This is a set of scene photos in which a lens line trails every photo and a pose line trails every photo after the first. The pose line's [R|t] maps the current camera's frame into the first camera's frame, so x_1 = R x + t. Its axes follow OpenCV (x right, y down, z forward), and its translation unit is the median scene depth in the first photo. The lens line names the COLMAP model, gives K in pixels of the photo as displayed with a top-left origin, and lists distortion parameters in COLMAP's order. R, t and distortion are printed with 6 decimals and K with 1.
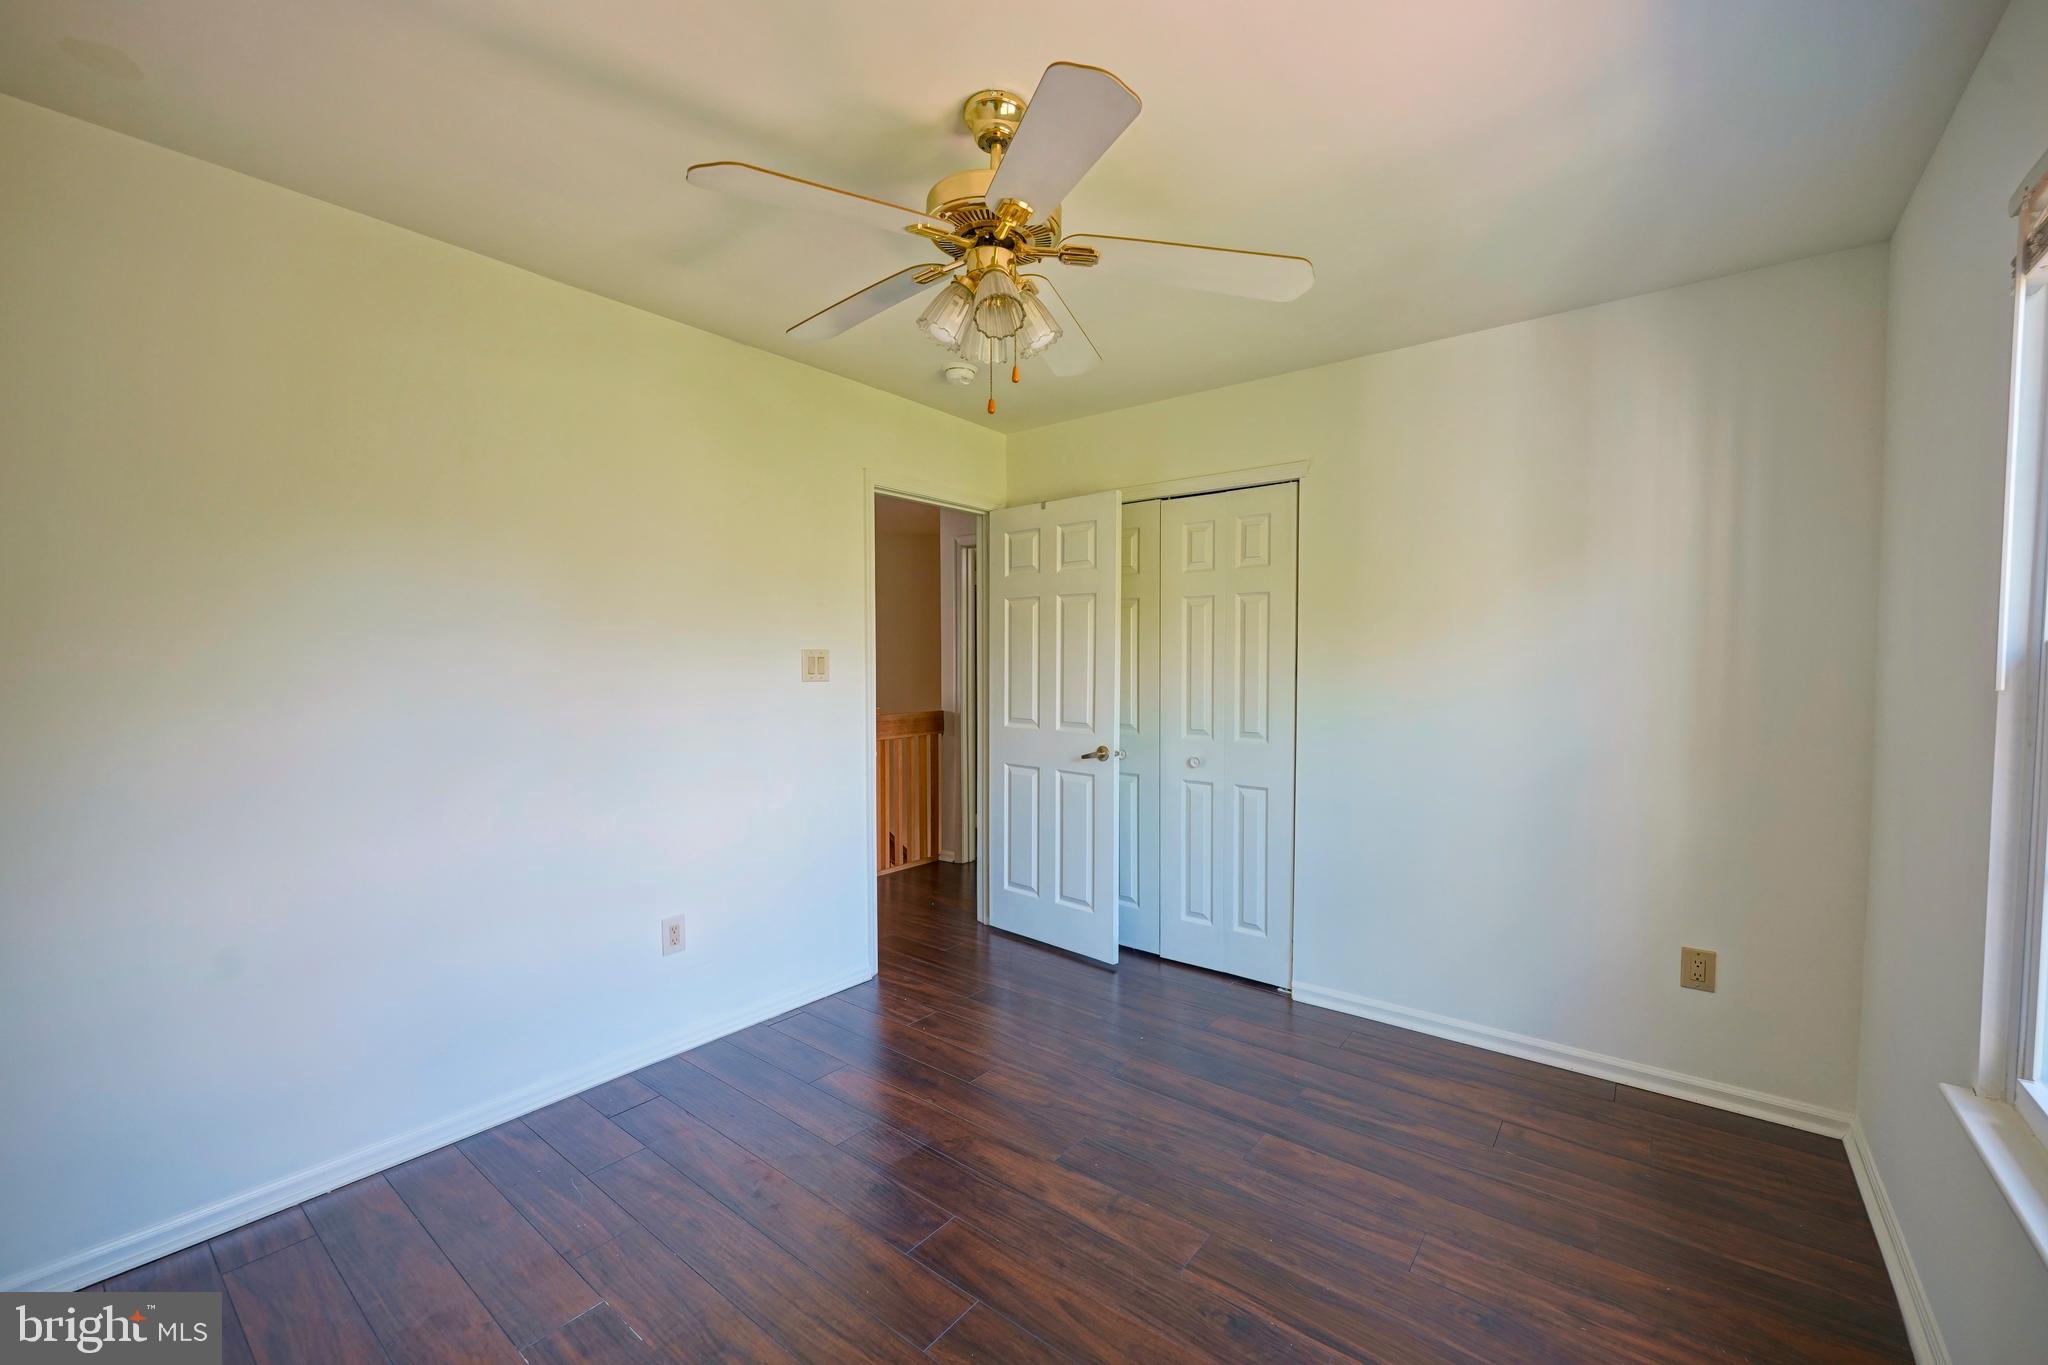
lens RADIAL K [[819.9, 0, 1028.3], [0, 819.9, 686.8], [0, 0, 1]] dist [0.000364, -0.000311]
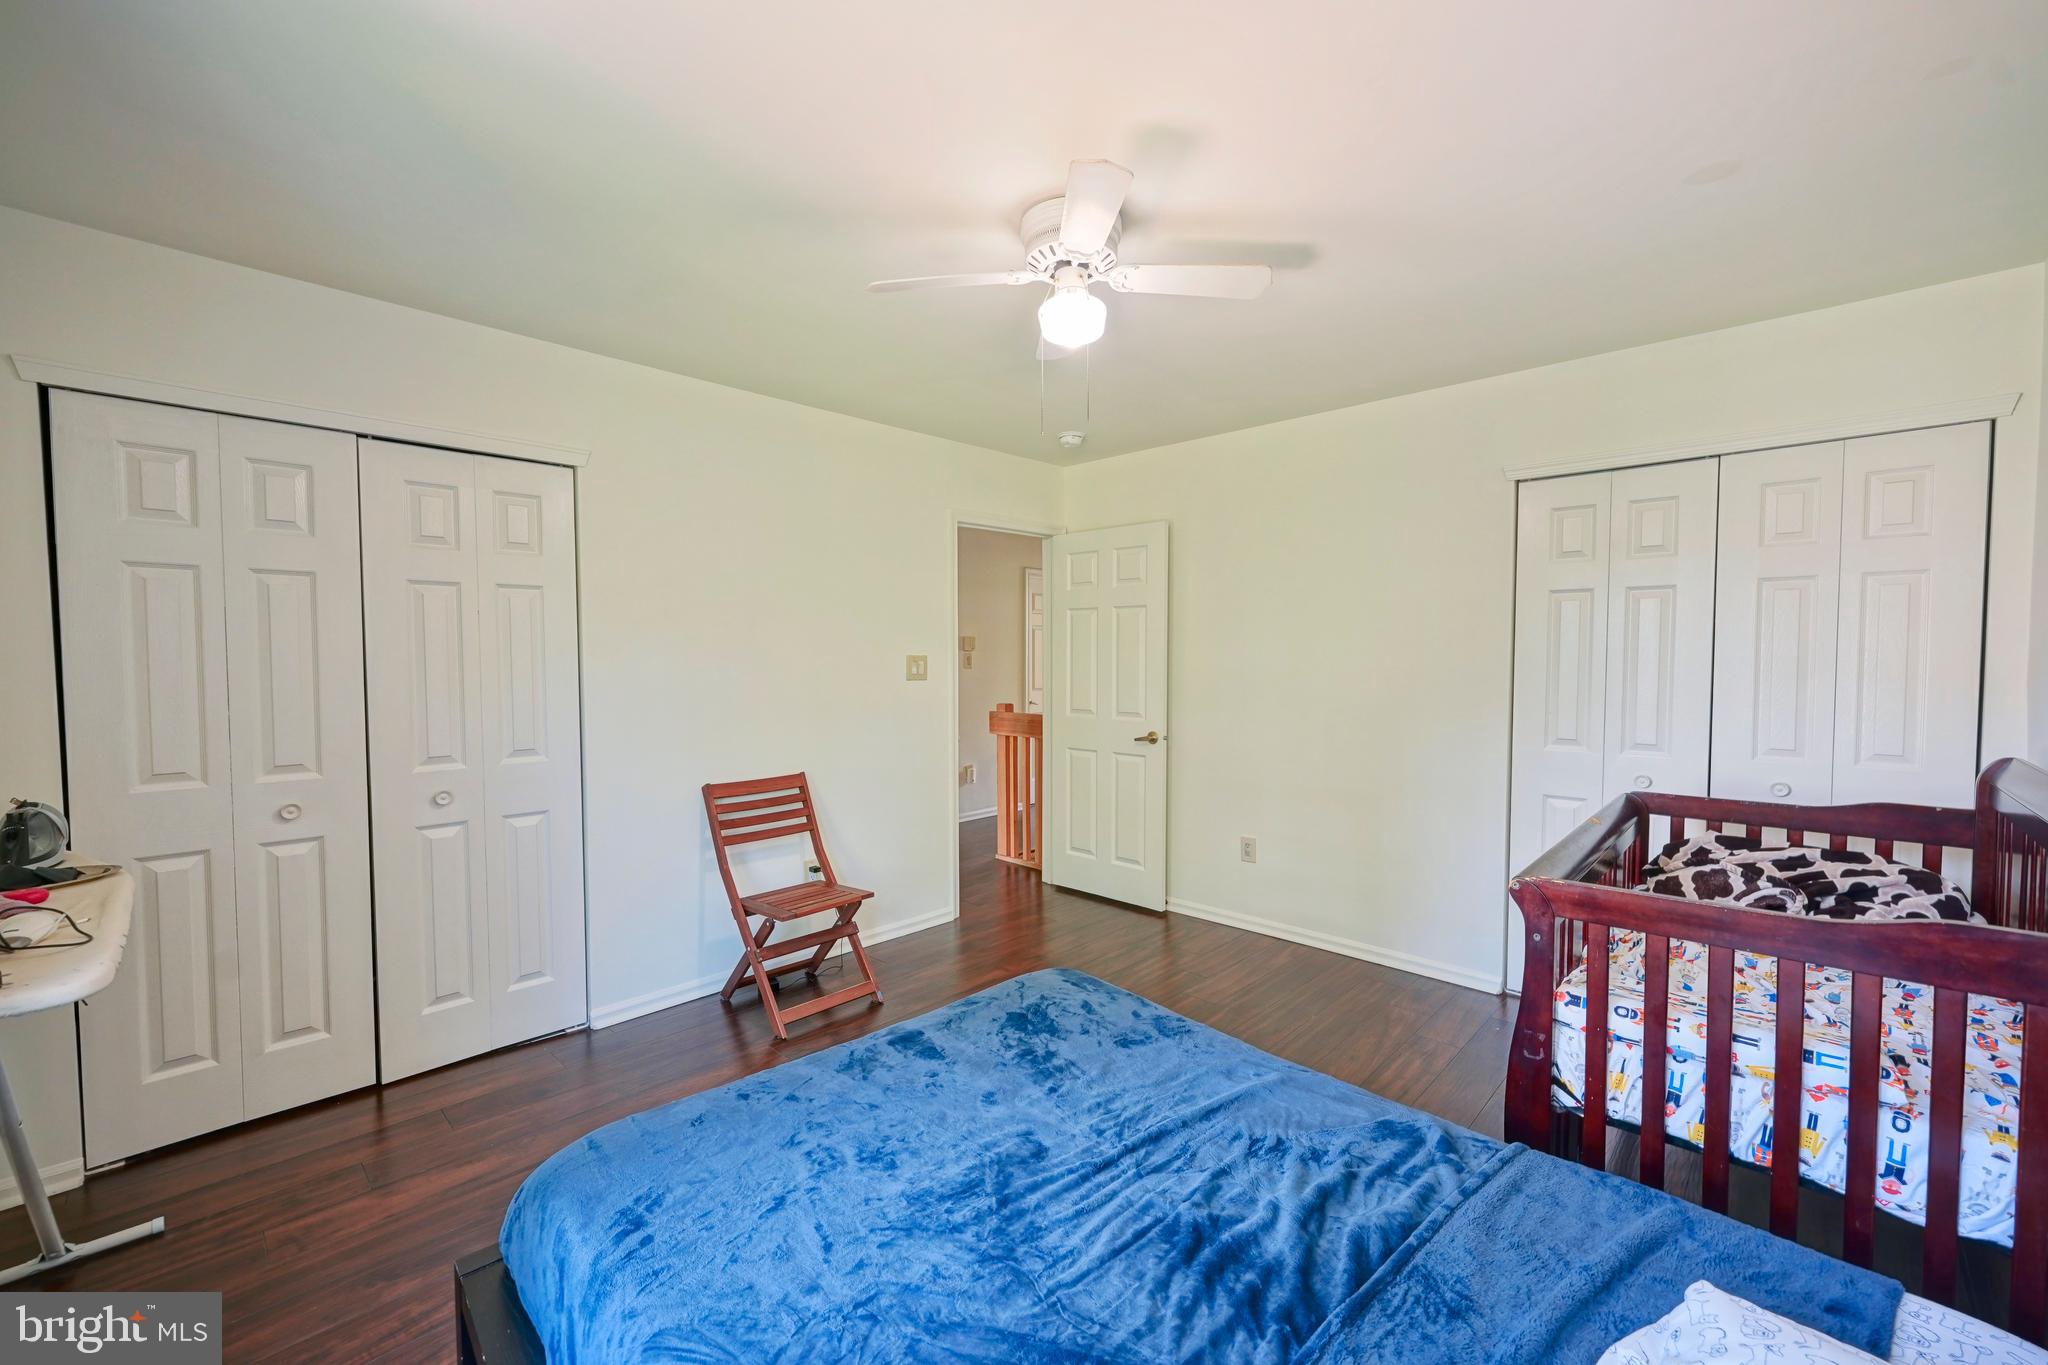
lens RADIAL K [[819.9, 0, 1028.3], [0, 819.9, 686.8], [0, 0, 1]] dist [0.000364, -0.000311]
pose [[0.103825, -0.037379, 0.993893, -0.521502], [0.032642, 0.998883, 0.034157, -0.021429], [-0.994060, 0.028897, 0.104929, 0.396064]]
